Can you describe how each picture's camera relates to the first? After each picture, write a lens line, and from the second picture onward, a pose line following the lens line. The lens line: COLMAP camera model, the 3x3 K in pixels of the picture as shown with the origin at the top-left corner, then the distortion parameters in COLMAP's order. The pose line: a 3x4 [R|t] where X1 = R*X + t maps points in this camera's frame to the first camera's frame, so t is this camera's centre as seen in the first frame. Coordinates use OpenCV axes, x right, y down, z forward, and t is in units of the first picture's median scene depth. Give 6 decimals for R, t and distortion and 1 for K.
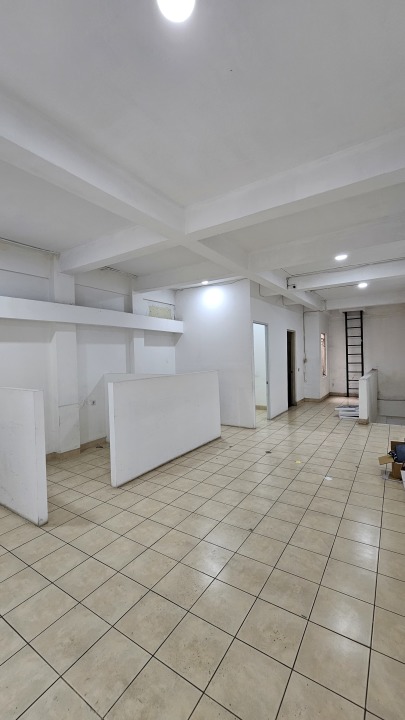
lens RADIAL K [[296.8, 0, 200.1], [0, 296.8, 358.3], [0, 0, 1]] dist [0.002235, -0.000007]
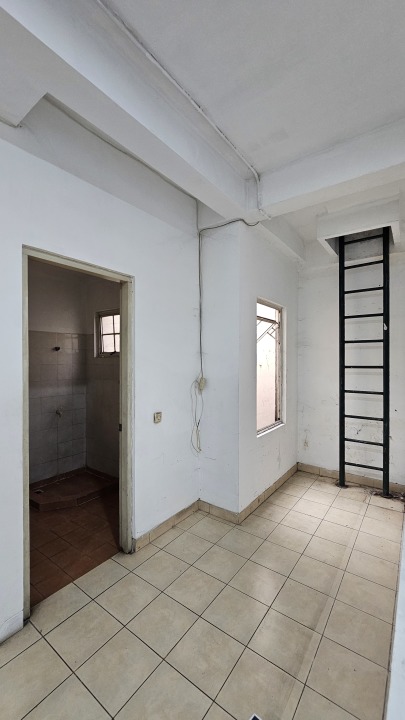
lens RADIAL K [[296.8, 0, 205.1], [0, 296.8, 360.1], [0, 0, 1]] dist [0.002235, -0.000007]
pose [[0.998641, 0.022447, -0.047032, 0.344764], [-0.022571, 0.999743, -0.002106, -0.016084], [0.046973, 0.003165, 0.998891, 0.631580]]
